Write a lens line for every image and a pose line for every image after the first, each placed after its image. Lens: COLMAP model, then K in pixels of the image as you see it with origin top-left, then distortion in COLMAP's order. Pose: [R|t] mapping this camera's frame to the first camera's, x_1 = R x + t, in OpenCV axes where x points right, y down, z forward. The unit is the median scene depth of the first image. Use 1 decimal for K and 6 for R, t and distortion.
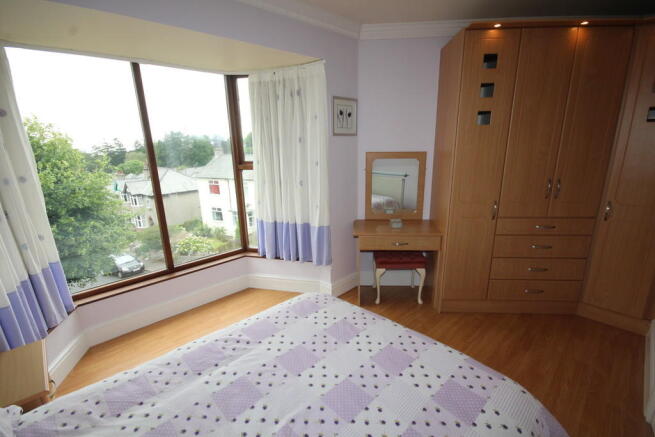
lens RADIAL K [[304.4, 0, 332.3], [0, 304.4, 219.5], [0, 0, 1]] dist [-0.000841, 0.000141]
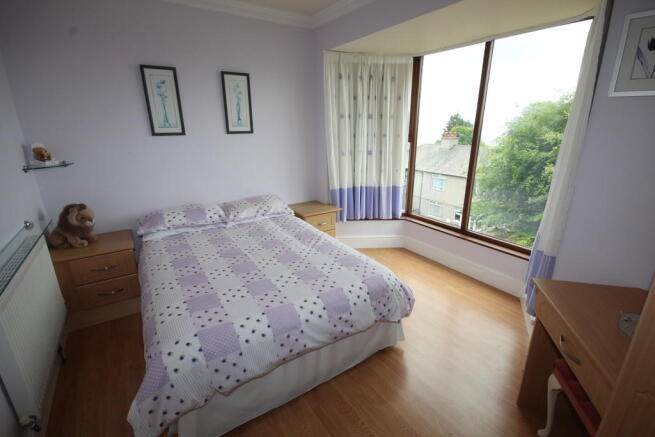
lens RADIAL K [[304.4, 0, 332.3], [0, 304.4, 219.5], [0, 0, 1]] dist [-0.000841, 0.000141]
pose [[-0.191599, 0.310894, -0.930932, 0.643876], [-0.240577, 0.904693, 0.351645, -0.163674], [0.951532, 0.291335, -0.098544, 0.690206]]
